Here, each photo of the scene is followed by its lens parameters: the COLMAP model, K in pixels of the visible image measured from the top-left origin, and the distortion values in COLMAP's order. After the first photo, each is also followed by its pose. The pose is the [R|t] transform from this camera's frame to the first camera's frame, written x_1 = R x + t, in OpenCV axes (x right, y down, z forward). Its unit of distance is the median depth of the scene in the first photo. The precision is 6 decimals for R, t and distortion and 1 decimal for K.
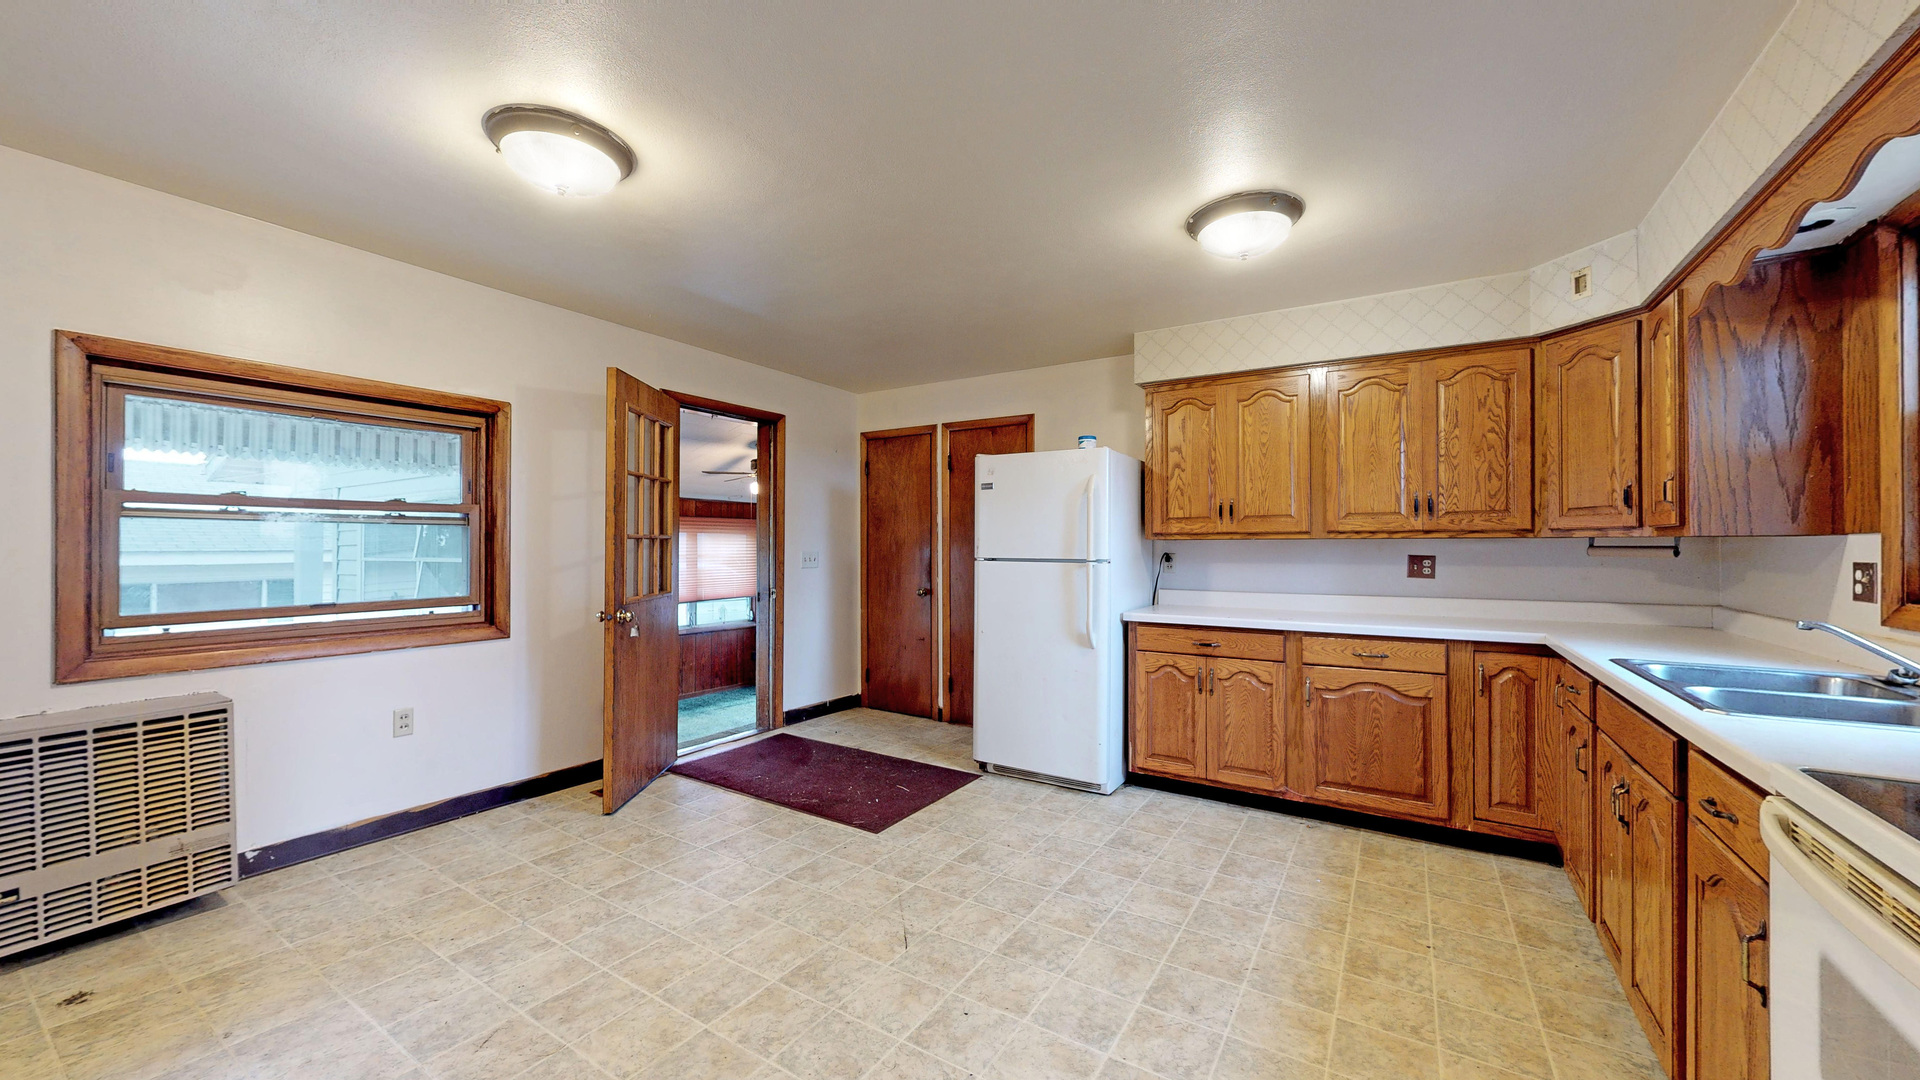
lens RADIAL K [[703.8, 0, 958.5], [0, 703.8, 543.2], [0, 0, 1]] dist [-0.000677, -0.000002]
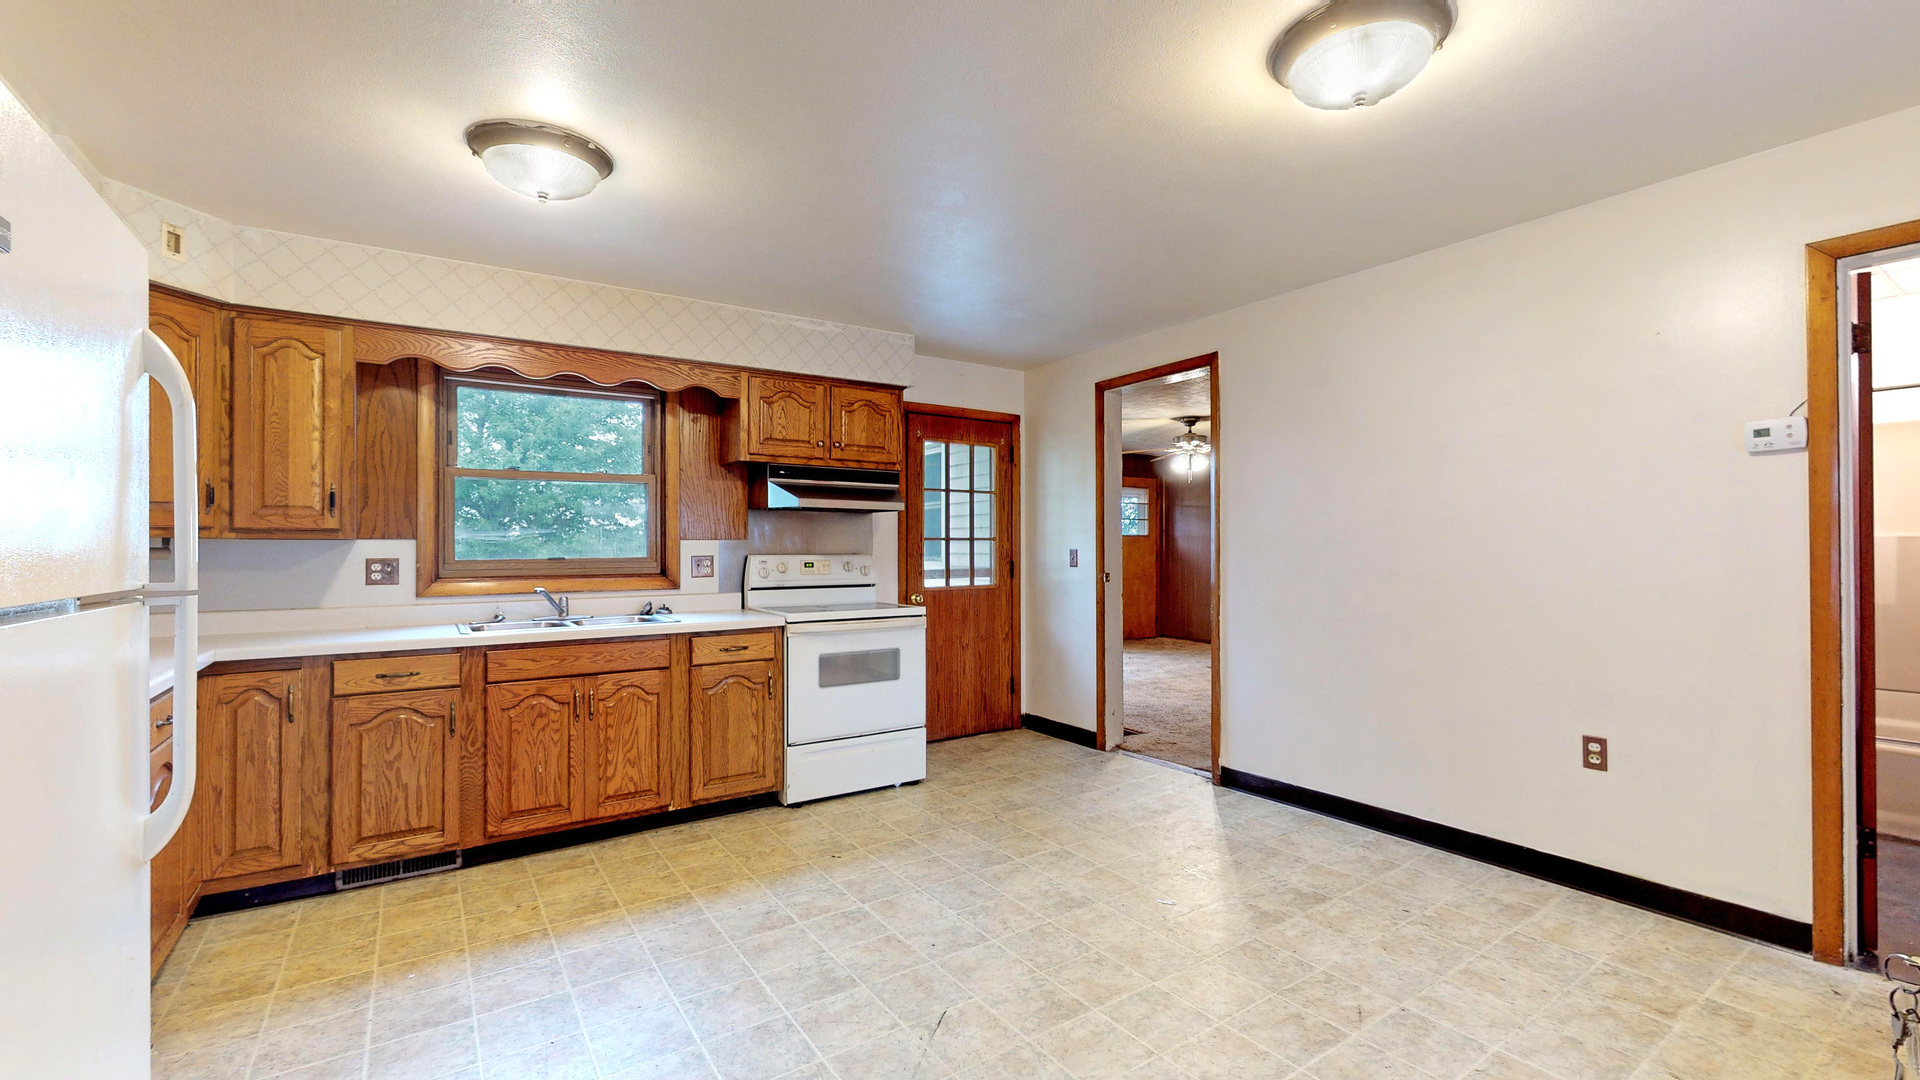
lens RADIAL K [[796.3, 0, 958.9], [0, 796.3, 542.8], [0, 0, 1]] dist [-0.001491, -0.000087]
pose [[-0.916584, 0.002441, 0.399834, -0.355257], [-0.001377, 0.999956, -0.009260, 0.005146], [-0.399839, -0.009038, -0.916541, 1.396234]]
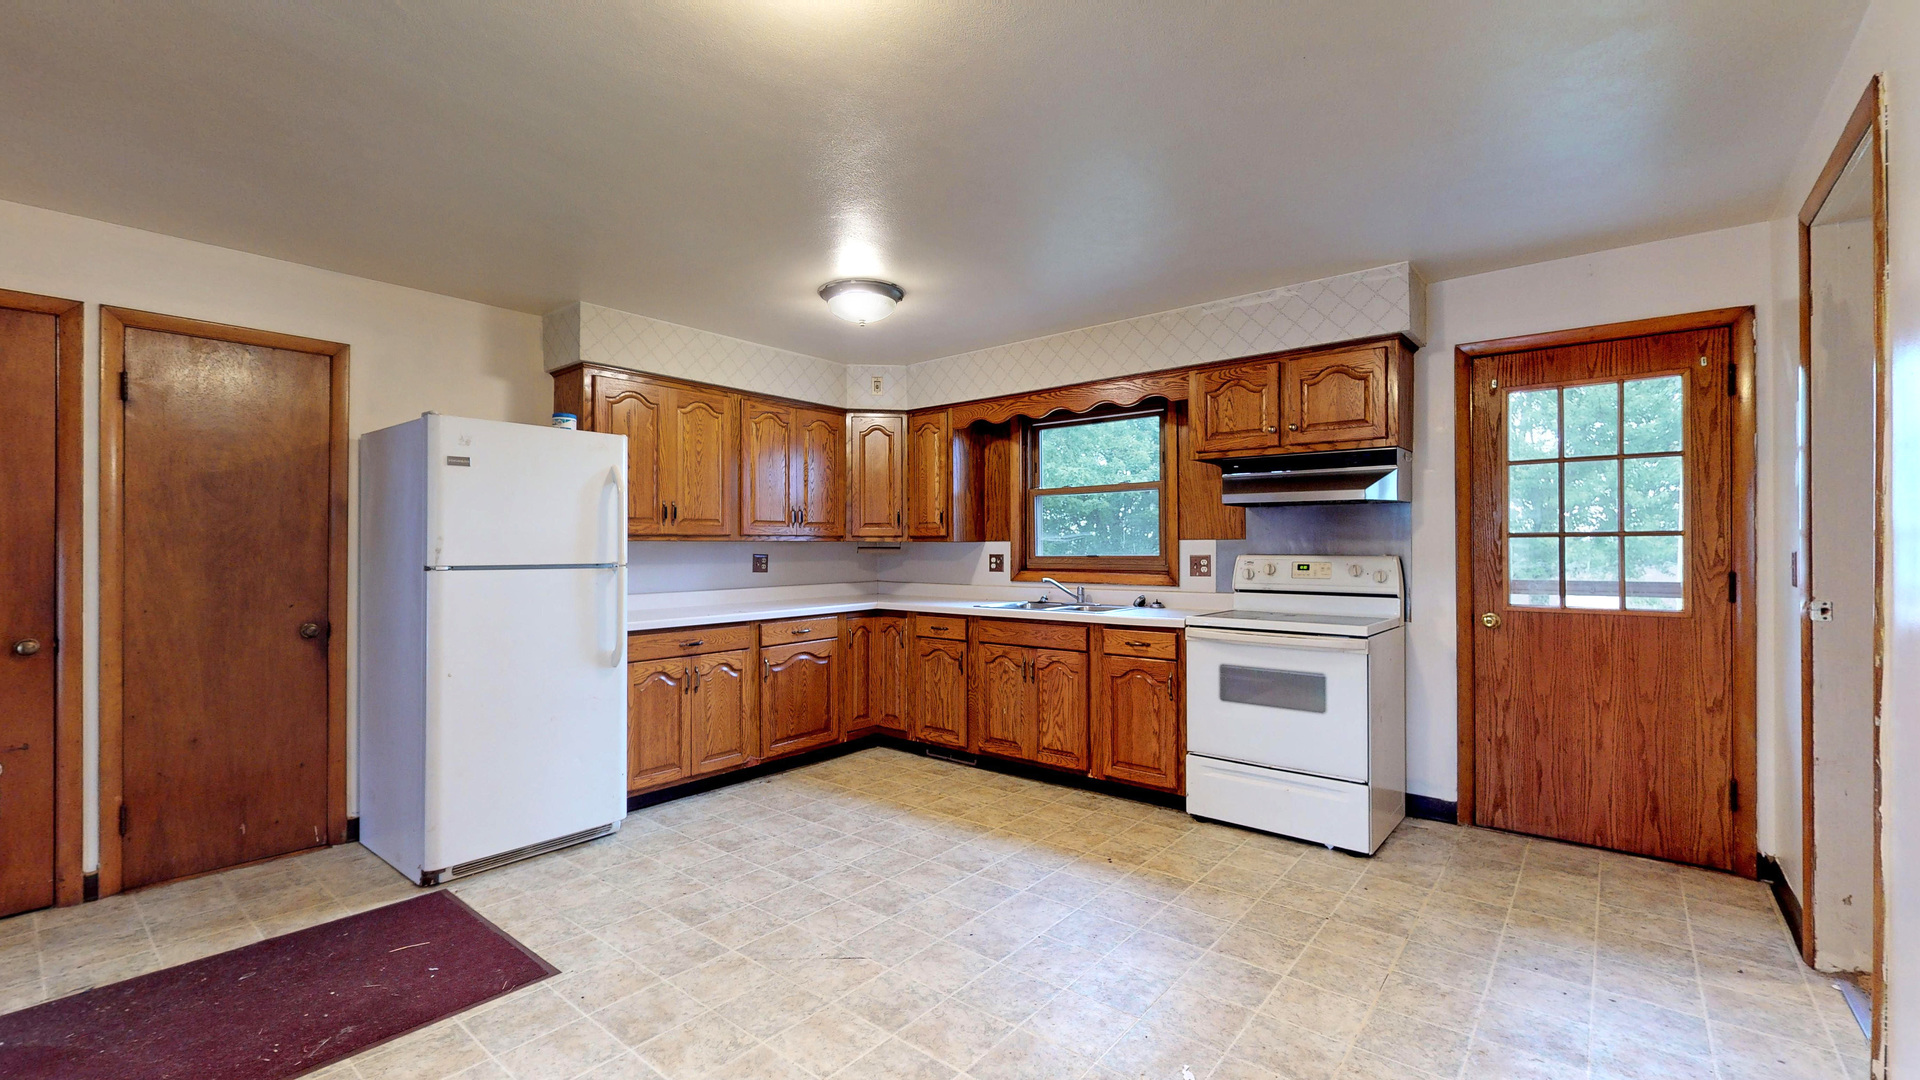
lens RADIAL K [[796.3, 0, 964.0], [0, 796.3, 542.9], [0, 0, 1]] dist [-0.001491, -0.000087]
pose [[0.120076, 0.003633, 0.992758, -0.855364], [-0.003459, 0.999989, -0.003241, -0.000462], [-0.992759, -0.003045, 0.120087, 0.537072]]
